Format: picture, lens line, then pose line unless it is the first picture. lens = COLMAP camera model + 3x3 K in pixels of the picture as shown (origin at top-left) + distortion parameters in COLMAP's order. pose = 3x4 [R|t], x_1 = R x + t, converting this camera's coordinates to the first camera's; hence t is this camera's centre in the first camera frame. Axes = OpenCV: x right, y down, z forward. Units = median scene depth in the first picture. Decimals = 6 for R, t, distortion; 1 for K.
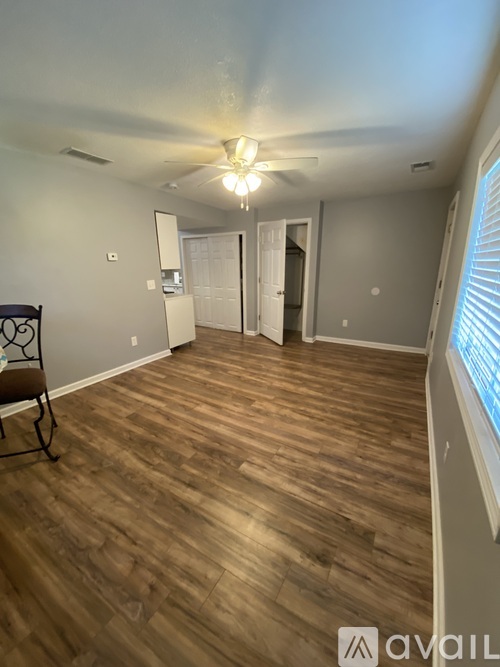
lens RADIAL K [[267.3, 0, 252.0], [0, 267.3, 333.3], [0, 0, 1]] dist [0.020584, -0.024430]
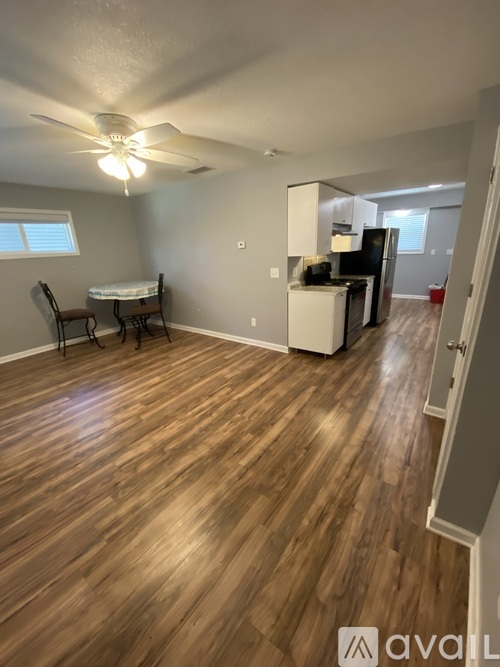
lens RADIAL K [[267.3, 0, 252.0], [0, 267.3, 333.3], [0, 0, 1]] dist [0.020584, -0.024430]
pose [[-0.100536, 0.316542, -0.943236, 0.772249], [-0.213499, 0.919091, 0.331195, -0.366912], [0.971757, 0.234677, -0.024820, 1.308248]]
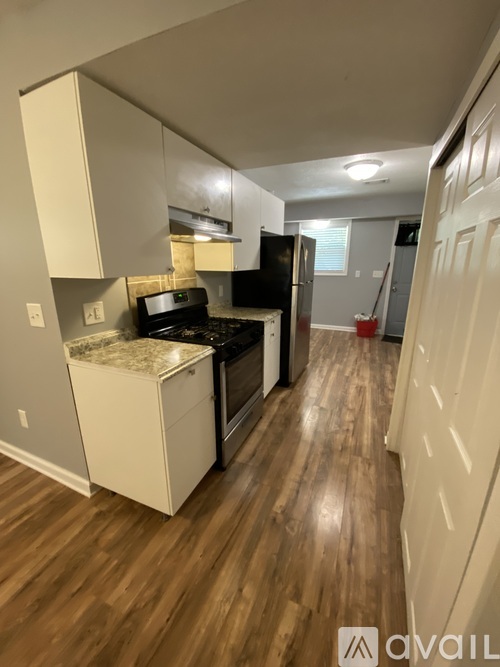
lens RADIAL K [[267.3, 0, 252.0], [0, 267.3, 333.3], [0, 0, 1]] dist [0.020584, -0.024430]
pose [[0.130639, 0.268308, -0.954434, 0.051542], [-0.256424, 0.939072, 0.228891, -0.425379], [0.957695, 0.214838, 0.191480, 1.614812]]
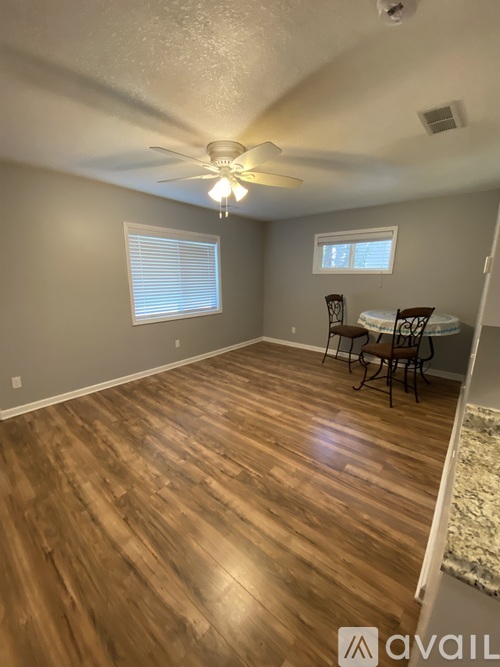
lens RADIAL K [[267.3, 0, 252.0], [0, 267.3, 333.3], [0, 0, 1]] dist [0.020584, -0.024430]
pose [[-0.986334, -0.035633, 0.160862, -0.240053], [0.042446, 0.888422, 0.457061, -0.451151], [-0.159200, 0.457642, -0.874768, 1.680195]]
